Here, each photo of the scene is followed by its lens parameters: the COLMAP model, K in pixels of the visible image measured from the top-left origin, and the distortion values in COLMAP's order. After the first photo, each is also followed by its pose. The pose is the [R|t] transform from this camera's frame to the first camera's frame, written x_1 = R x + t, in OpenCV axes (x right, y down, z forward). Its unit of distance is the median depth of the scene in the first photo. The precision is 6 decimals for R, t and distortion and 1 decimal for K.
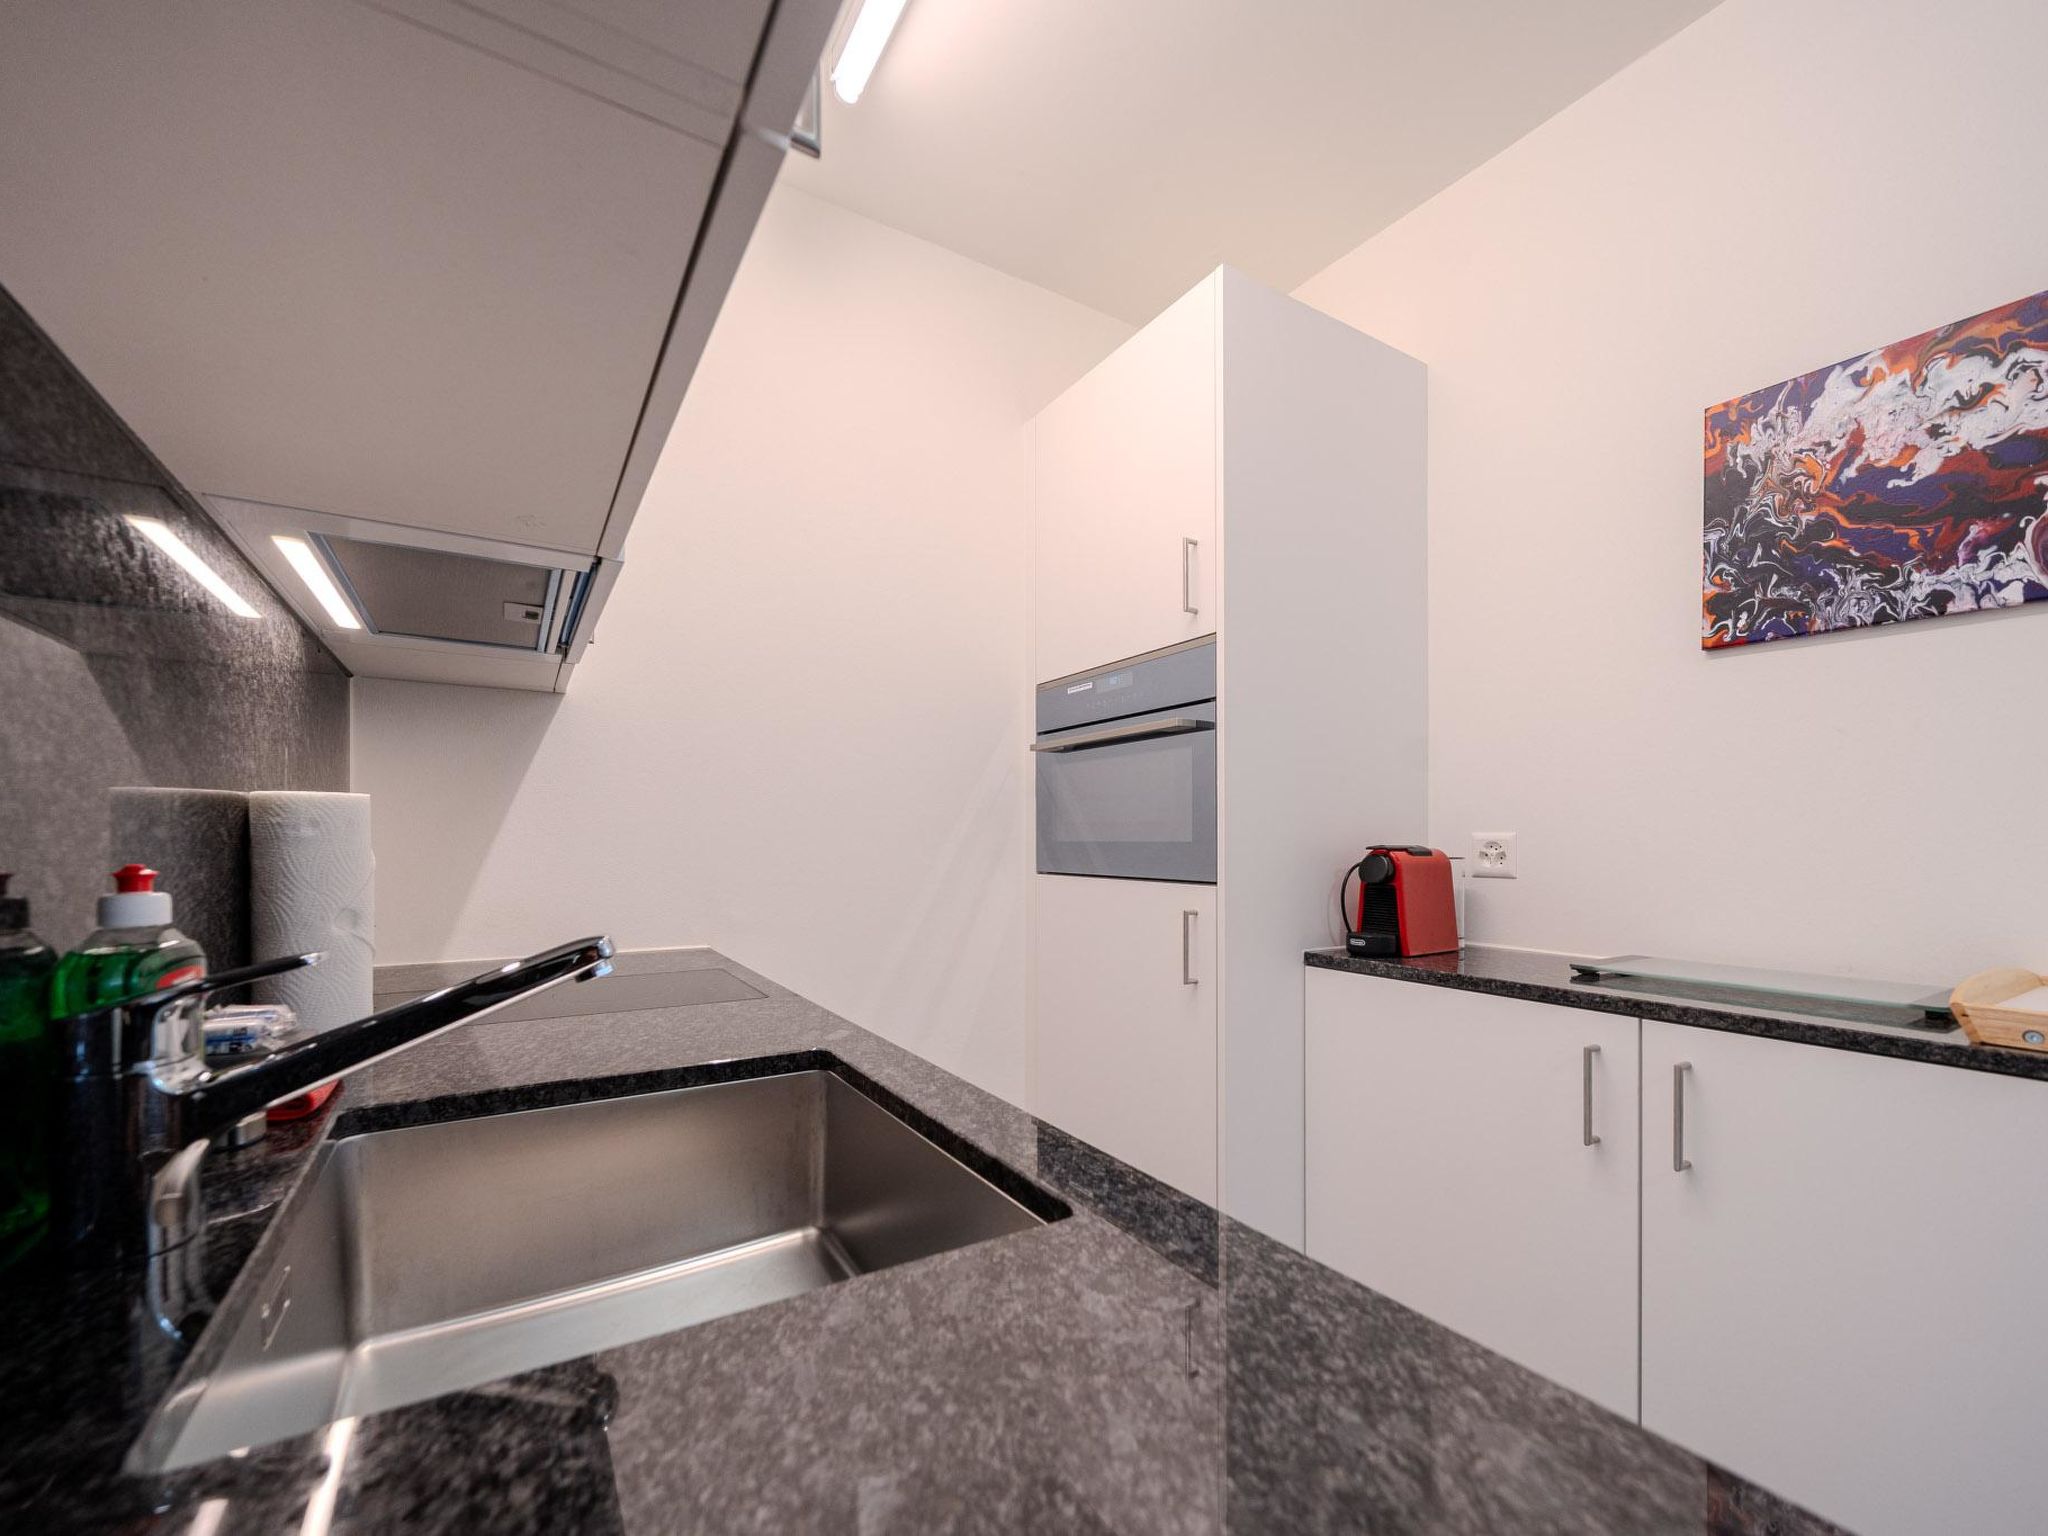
lens RADIAL K [[829.5, 0, 1003.3], [0, 829.5, 847.4], [0, 0, 1]] dist [-0.009300, 0.000627]
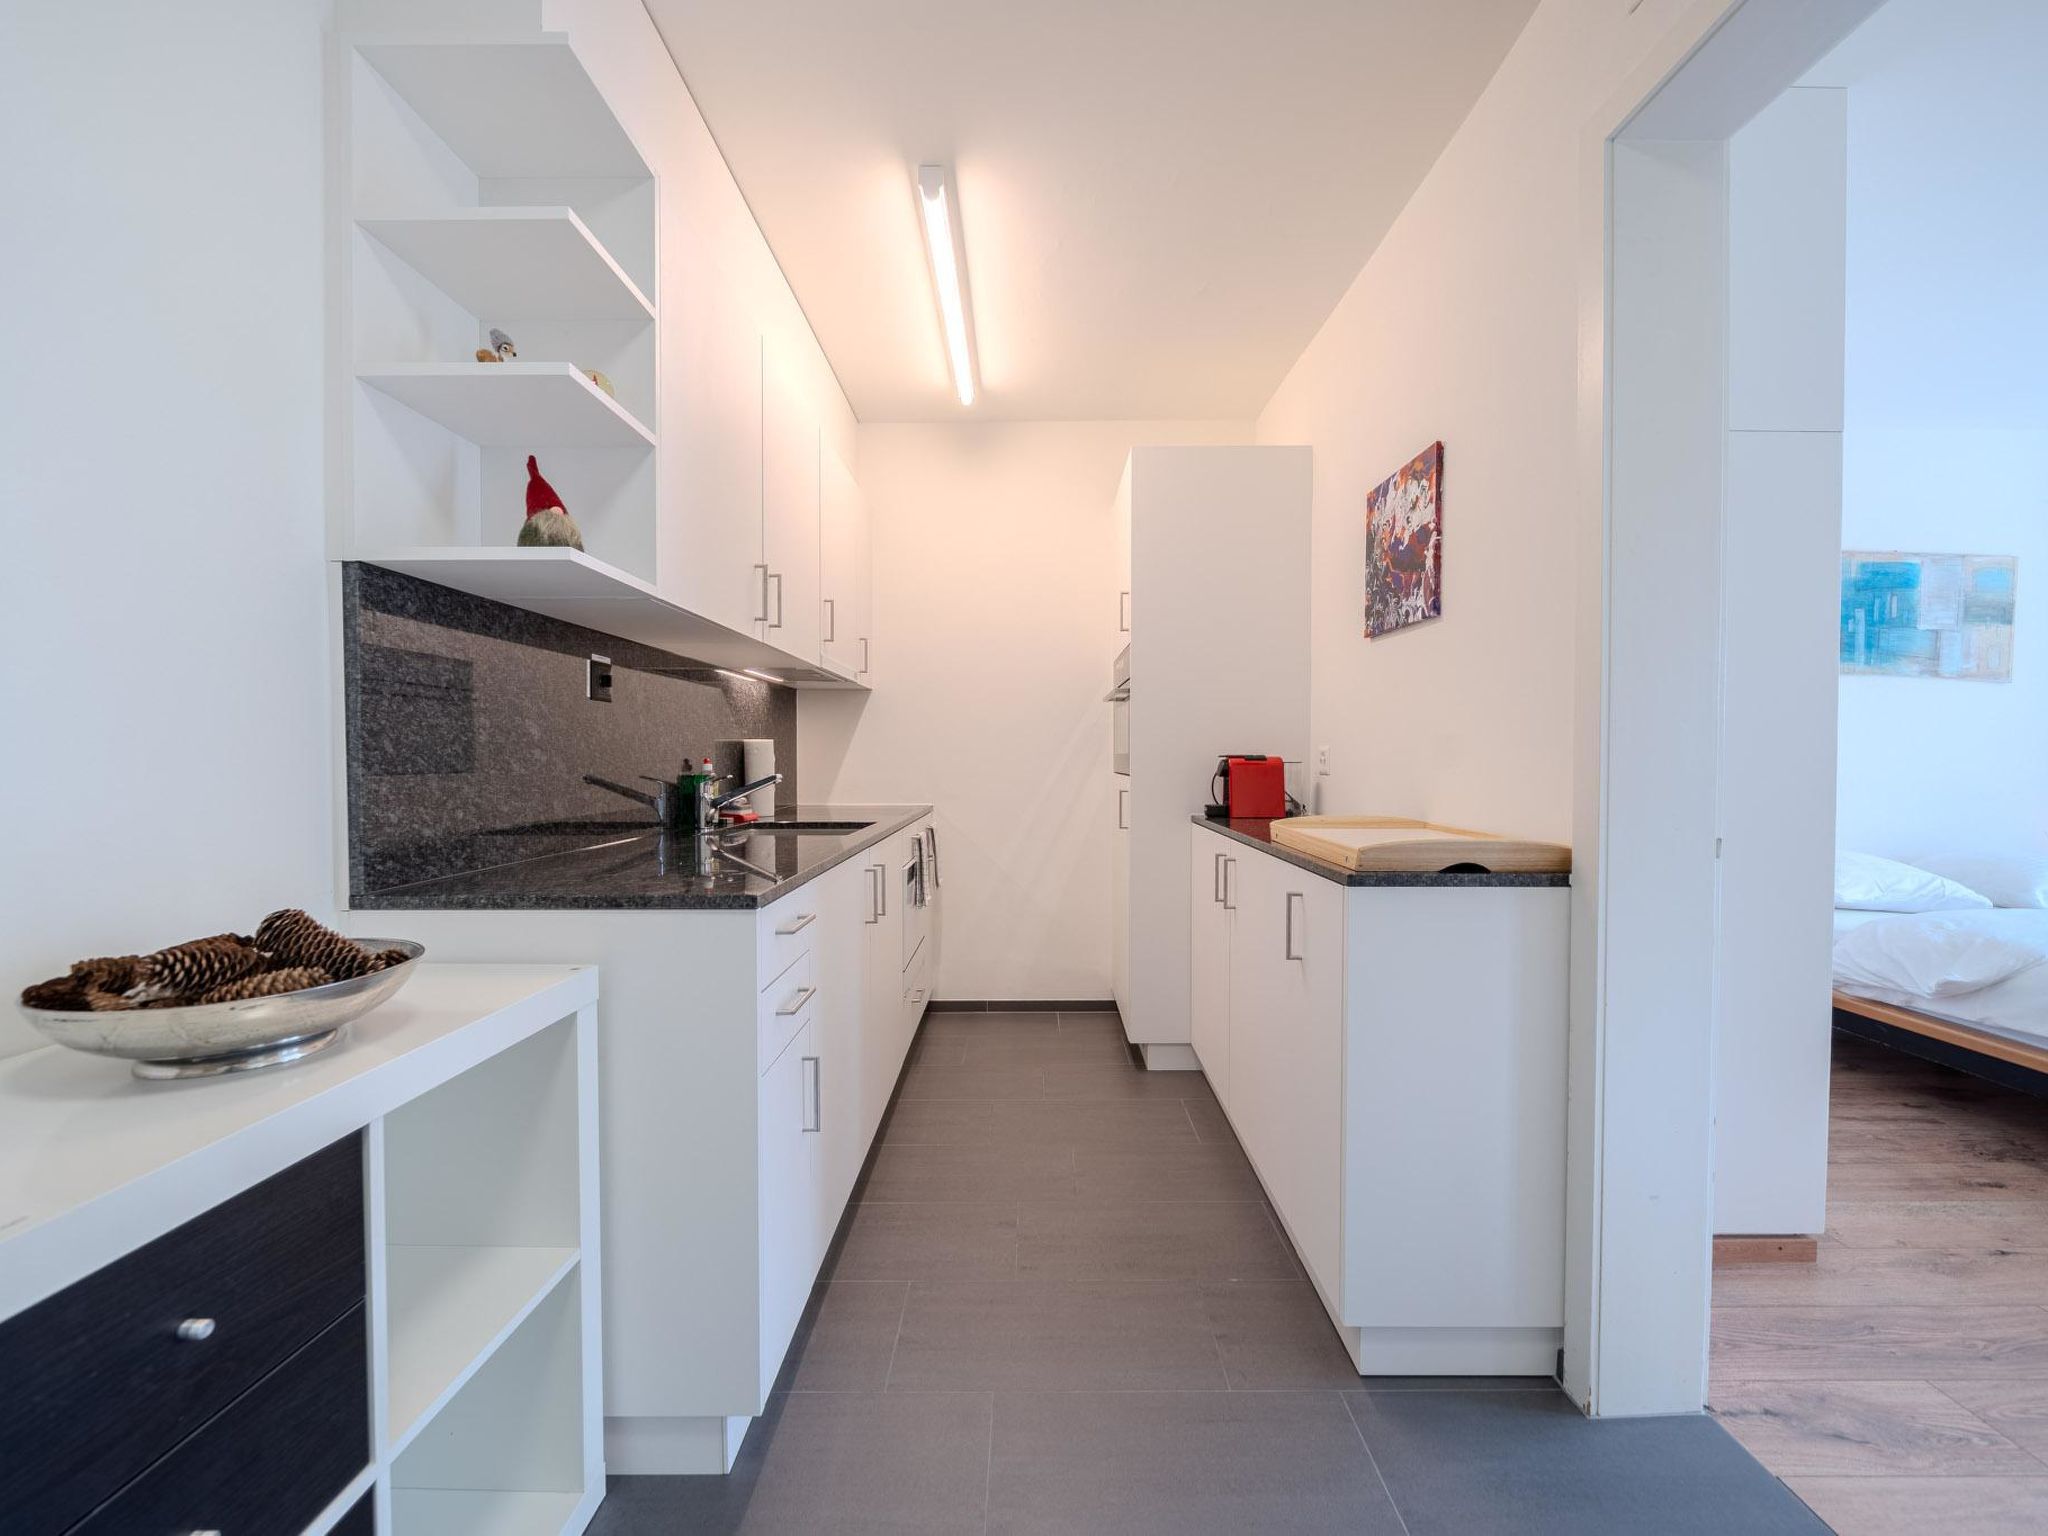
lens RADIAL K [[829.5, 0, 1020.8], [0, 829.5, 766.6], [0, 0, 1]] dist [-0.009300, 0.000627]
pose [[0.851618, 0.003300, -0.524152, 1.286515], [-0.001012, 0.999989, 0.004652, 0.018747], [0.524162, -0.003431, 0.851612, -0.917828]]
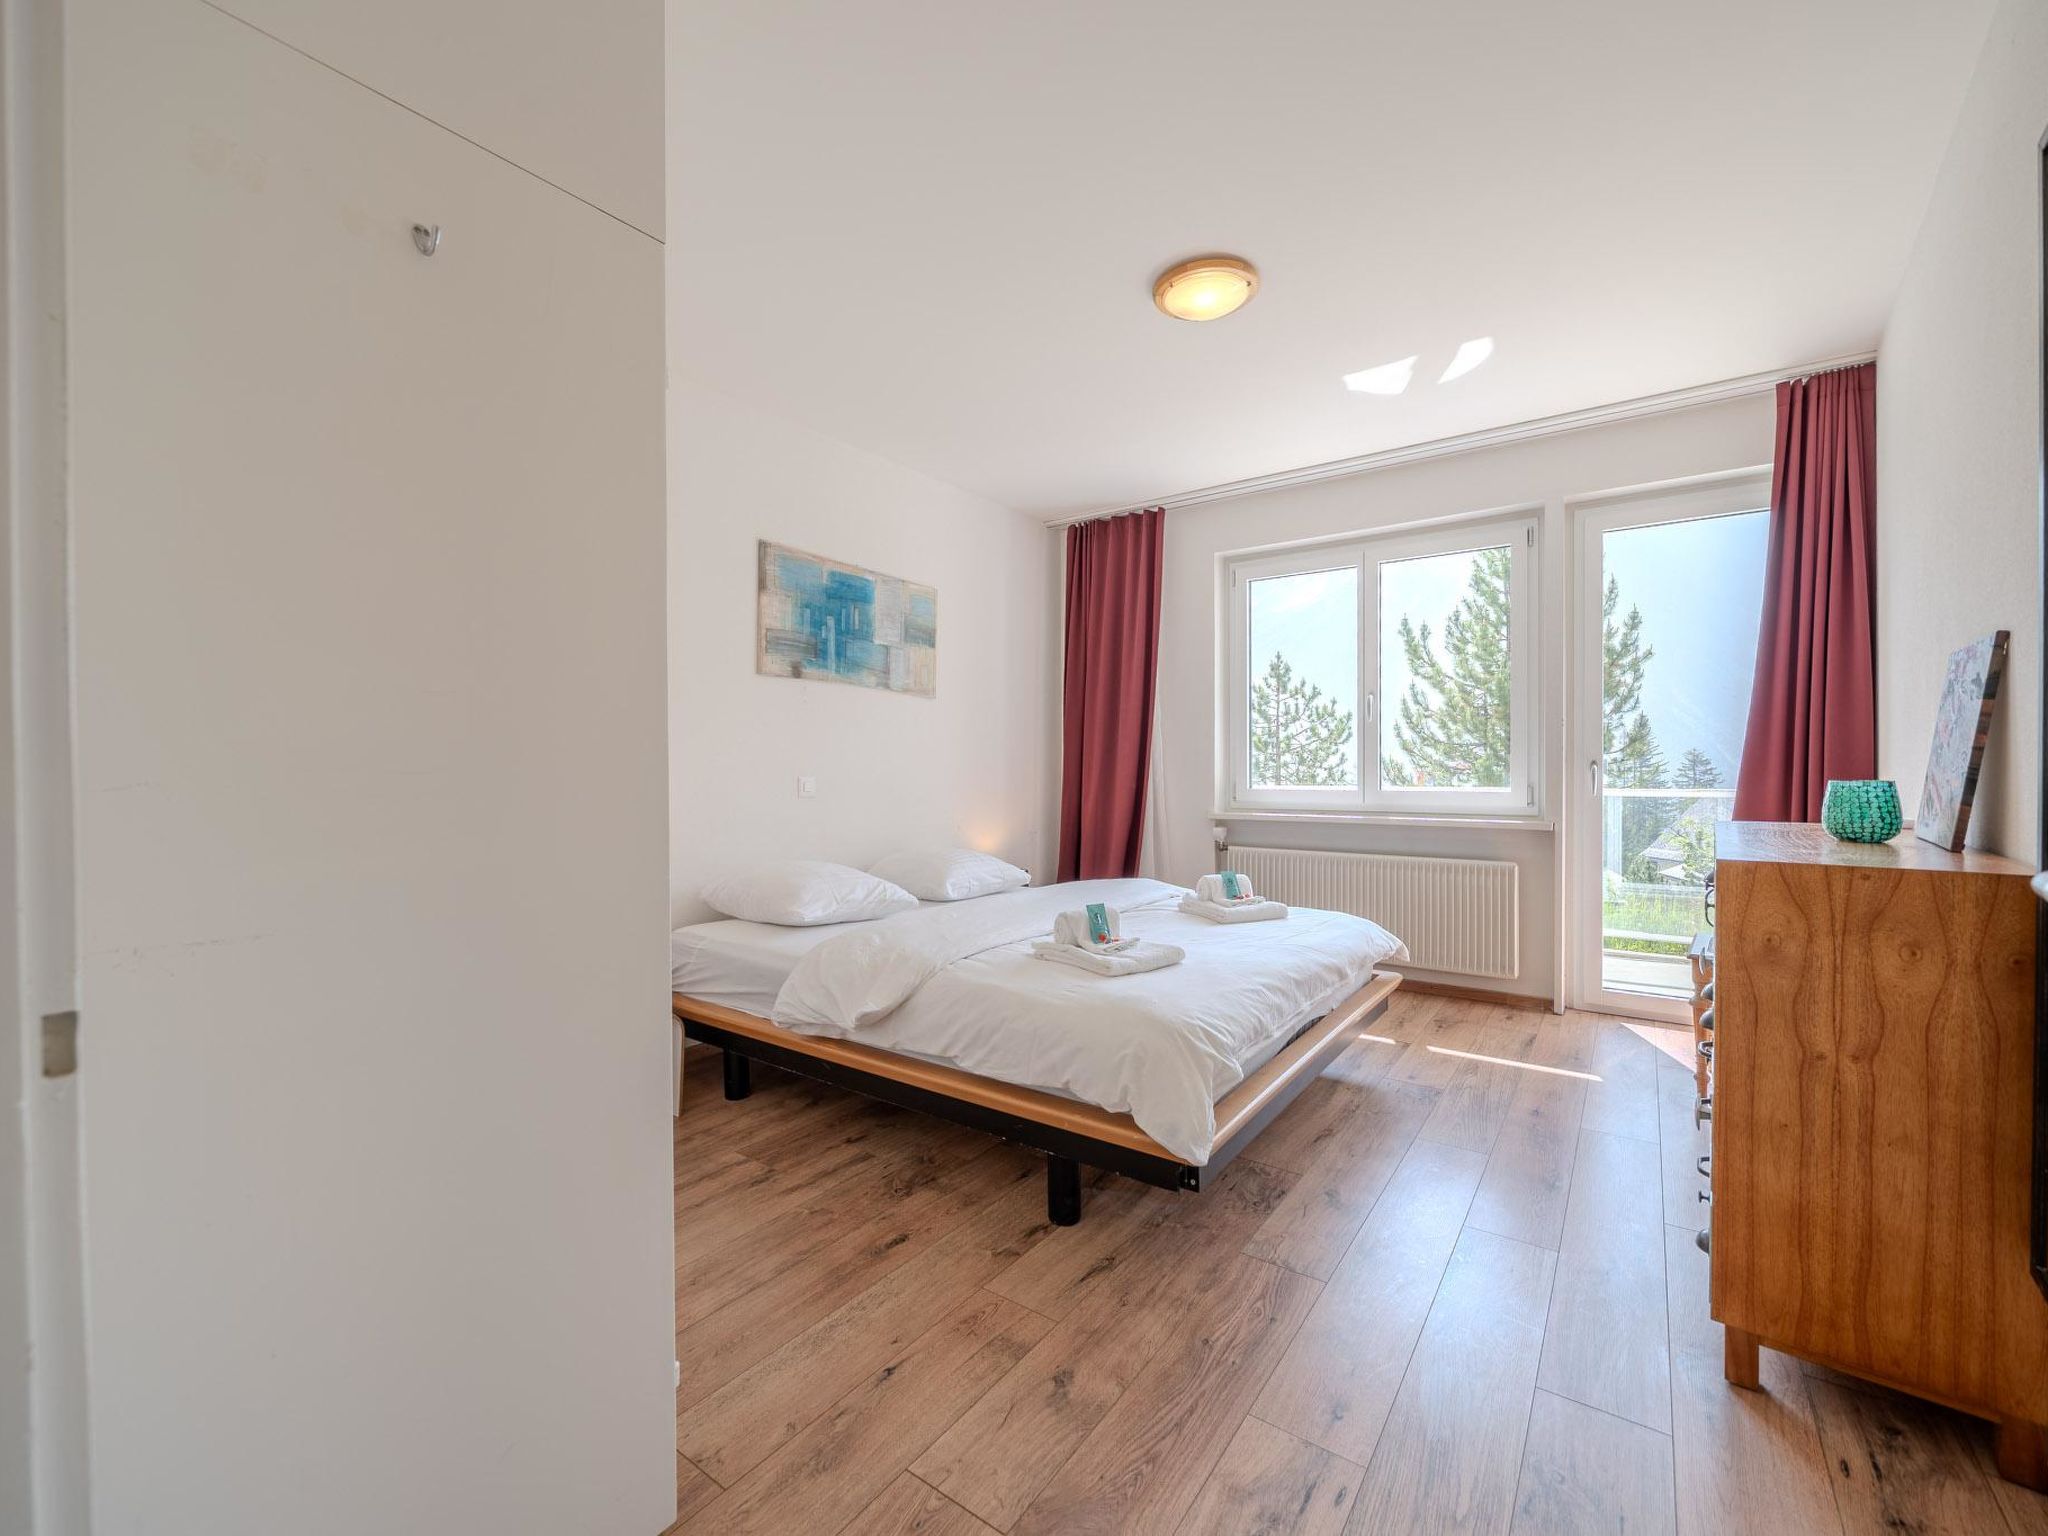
lens RADIAL K [[829.5, 0, 1031.8], [0, 829.5, 787.3], [0, 0, 1]] dist [-0.009300, 0.000627]
pose [[0.920795, -0.027512, 0.389076, 1.779063], [0.019331, 0.999502, 0.024927, 0.018877], [-0.389569, -0.015431, 0.920868, 0.099660]]
